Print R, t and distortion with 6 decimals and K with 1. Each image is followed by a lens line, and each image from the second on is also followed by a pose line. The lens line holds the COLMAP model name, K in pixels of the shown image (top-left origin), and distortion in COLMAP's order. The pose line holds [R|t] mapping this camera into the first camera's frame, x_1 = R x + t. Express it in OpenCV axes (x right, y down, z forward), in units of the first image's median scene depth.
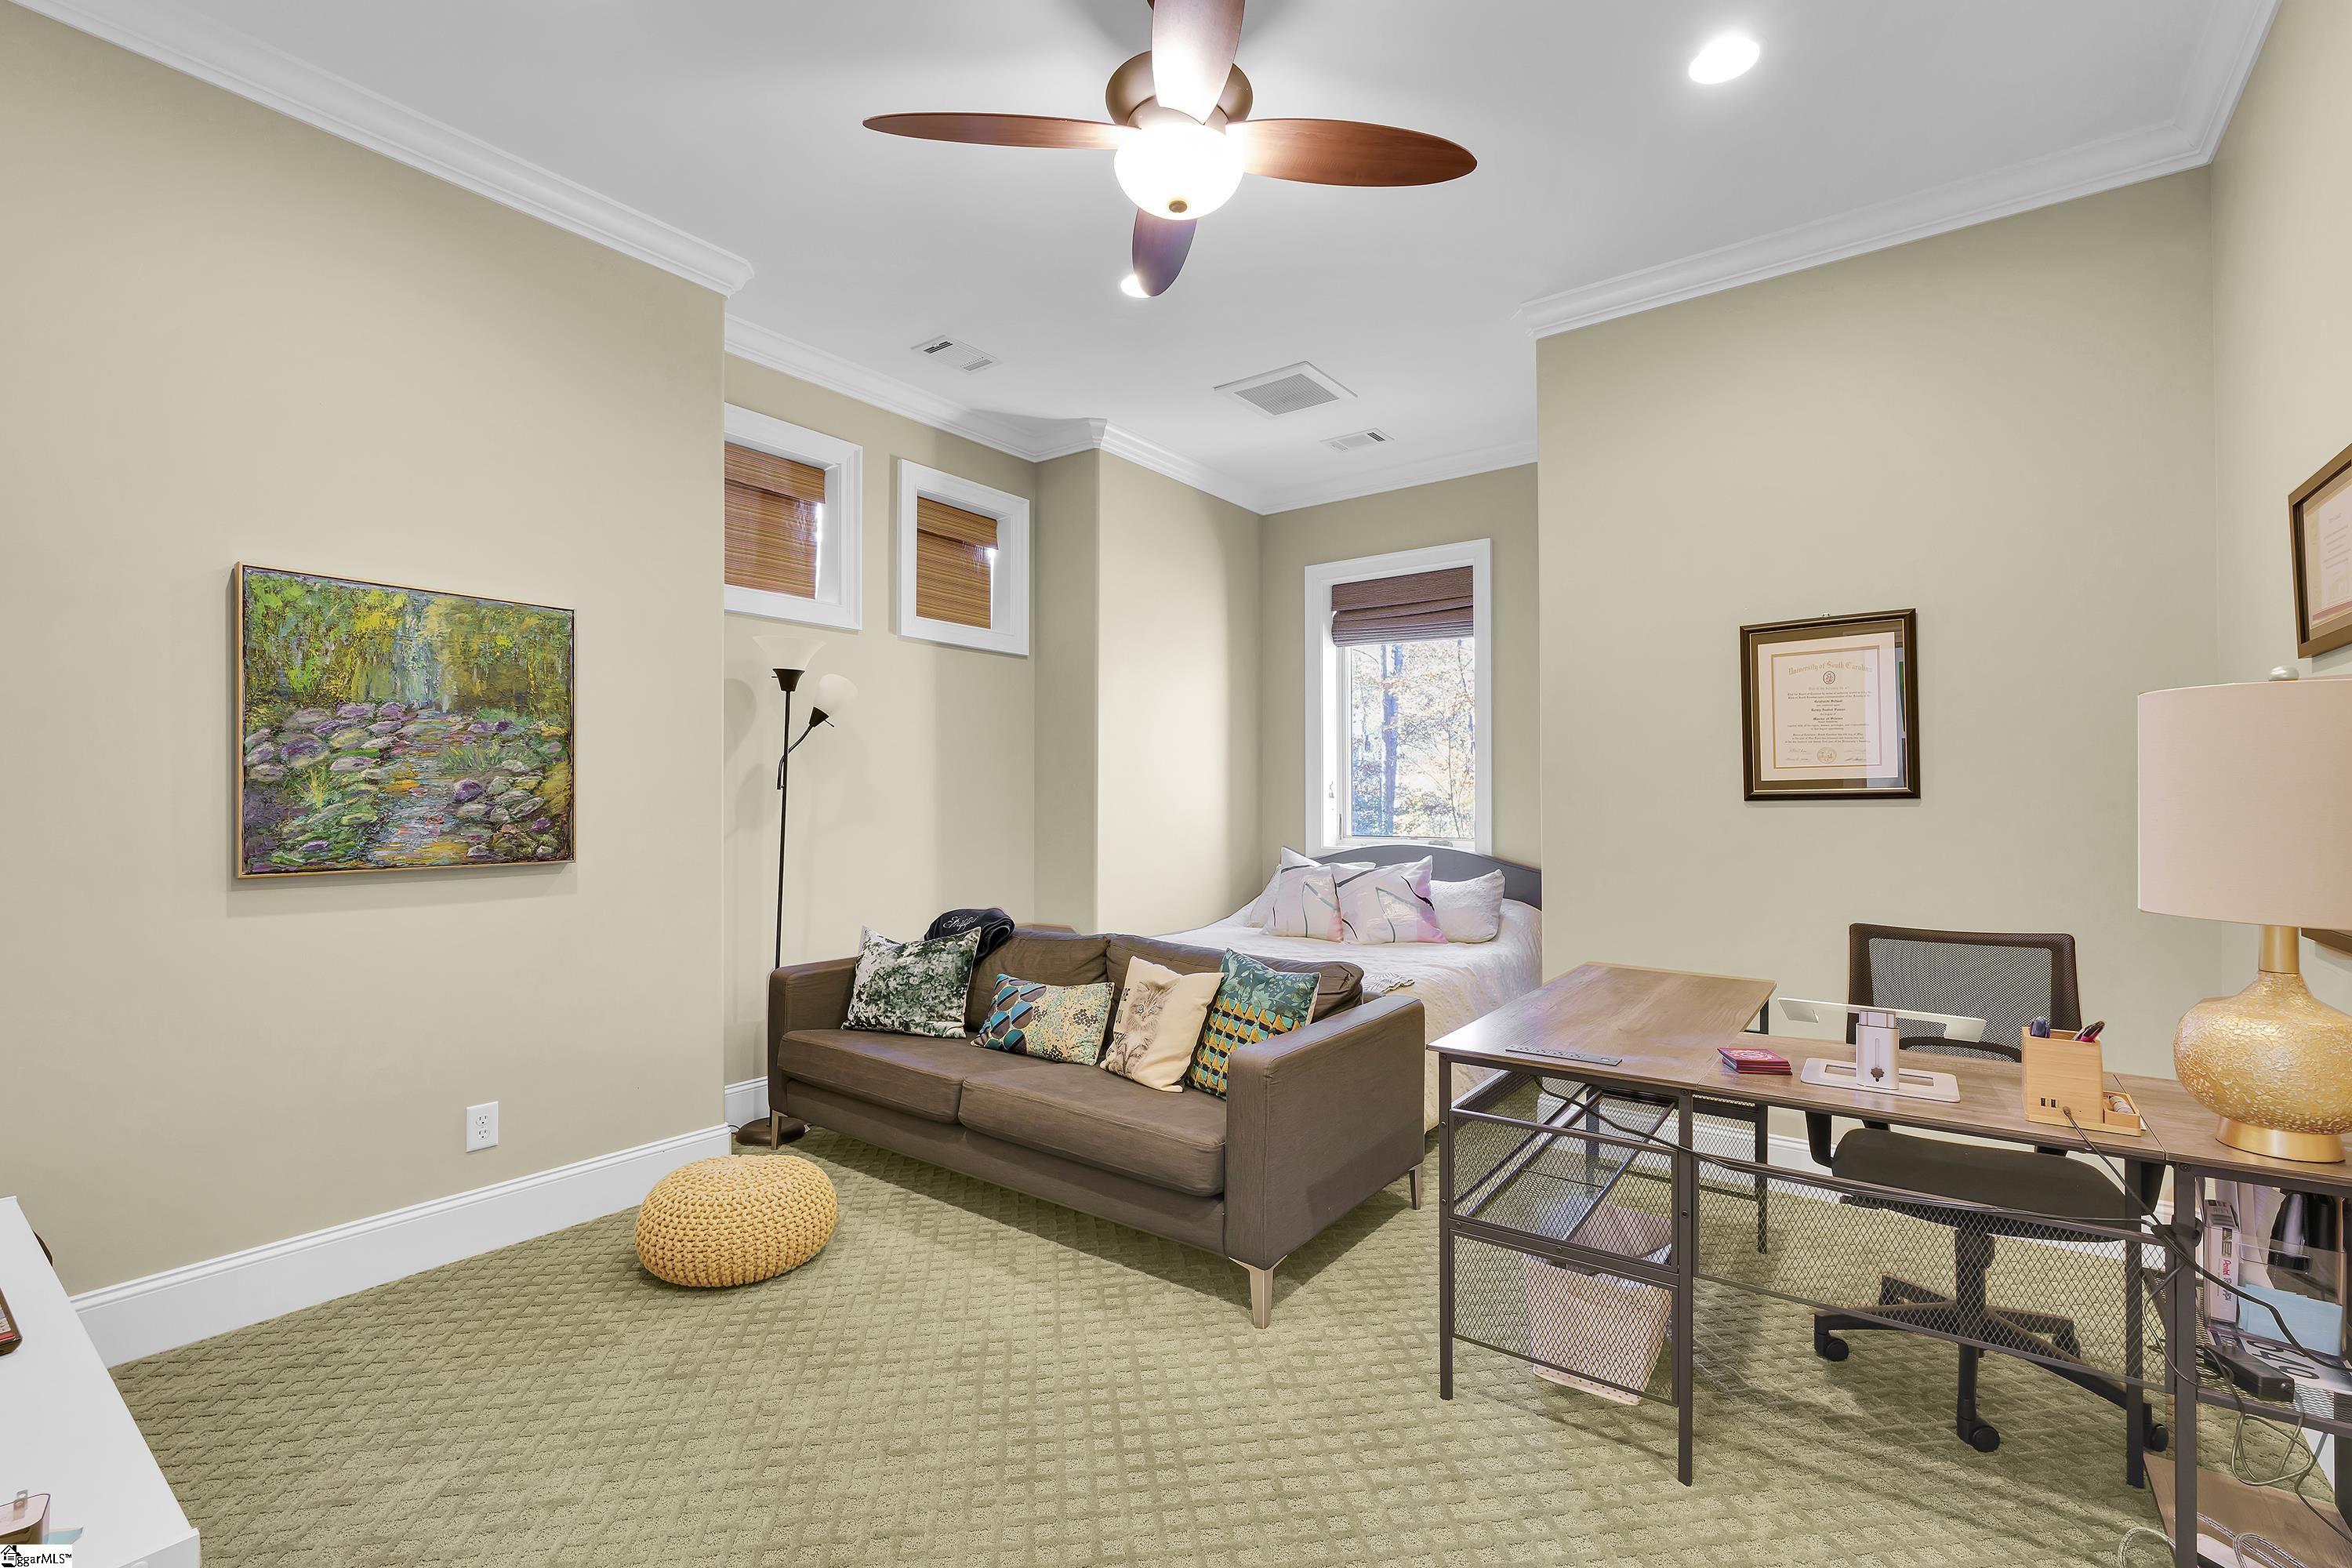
lens RADIAL K [[1014.6, 0, 1179.0], [0, 1014.6, 789.2], [0, 0, 1]] dist [-0.012289, -0.000016]
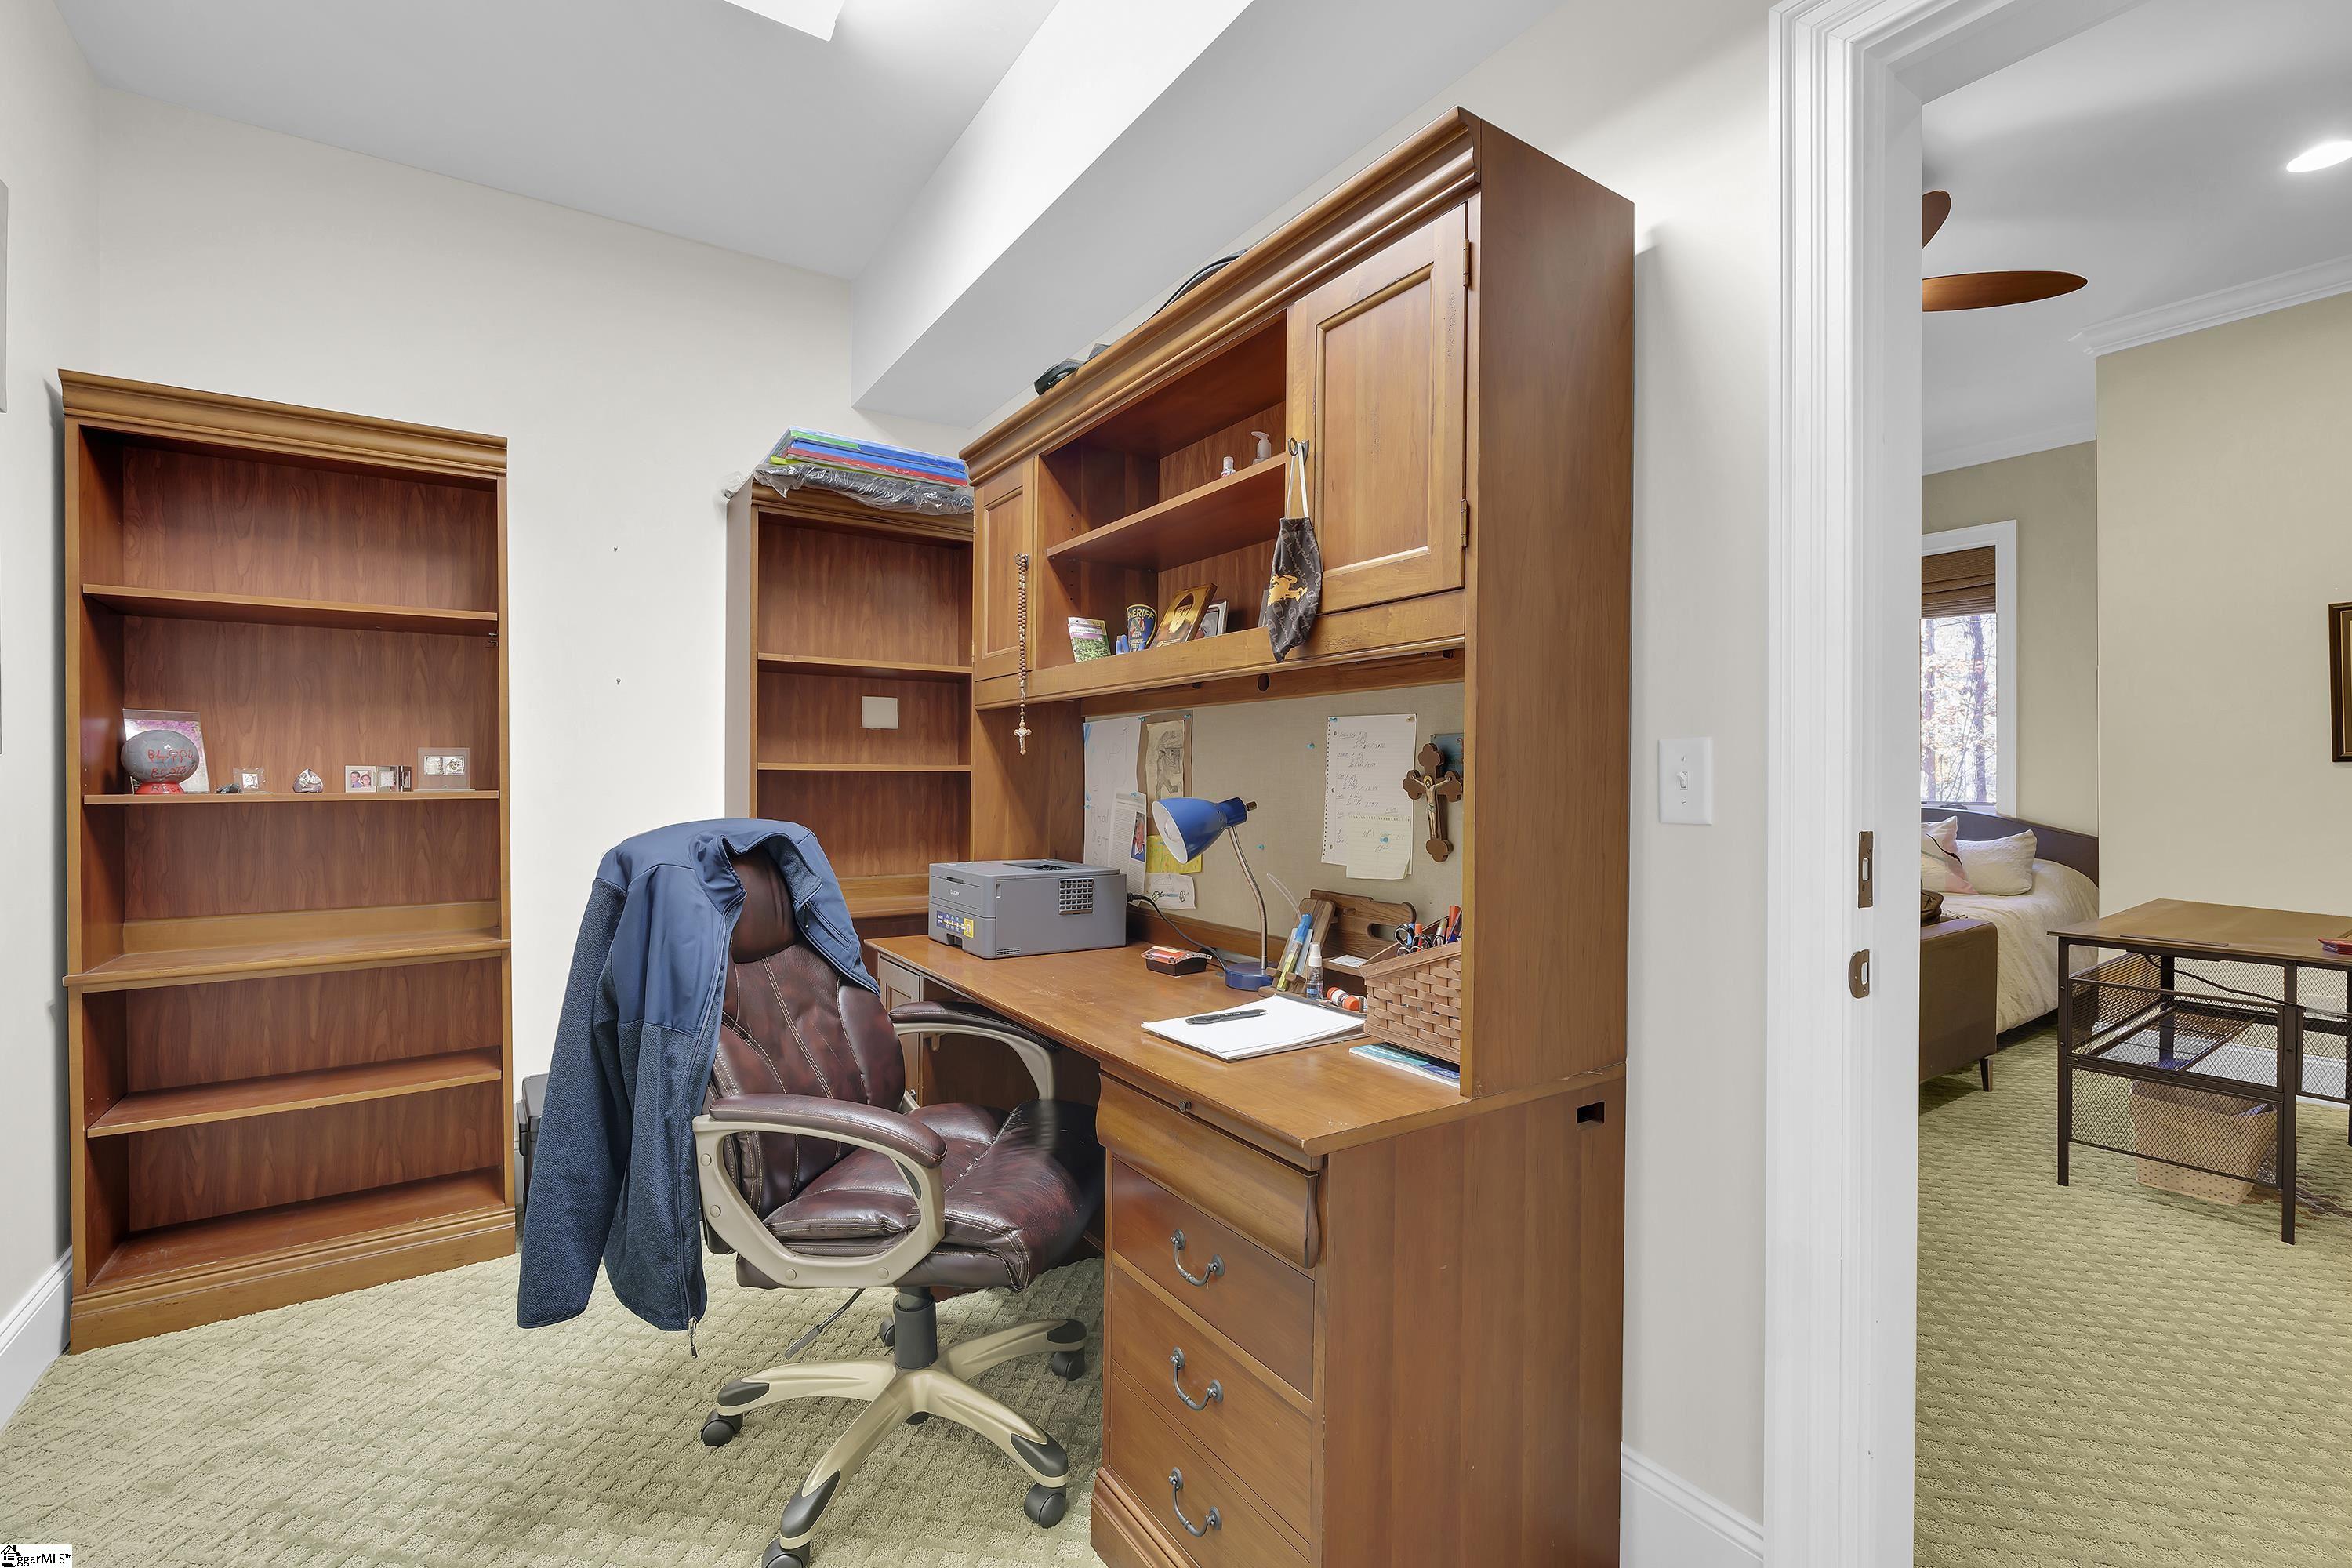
lens RADIAL K [[1014.6, 0, 1178.5], [0, 1014.6, 774.8], [0, 0, 1]] dist [-0.012289, -0.000016]
pose [[0.944580, 0.000647, -0.328282, -0.200025], [0.002595, 0.999952, 0.009437, 0.008749], [0.328272, -0.009766, 0.944533, -0.324179]]
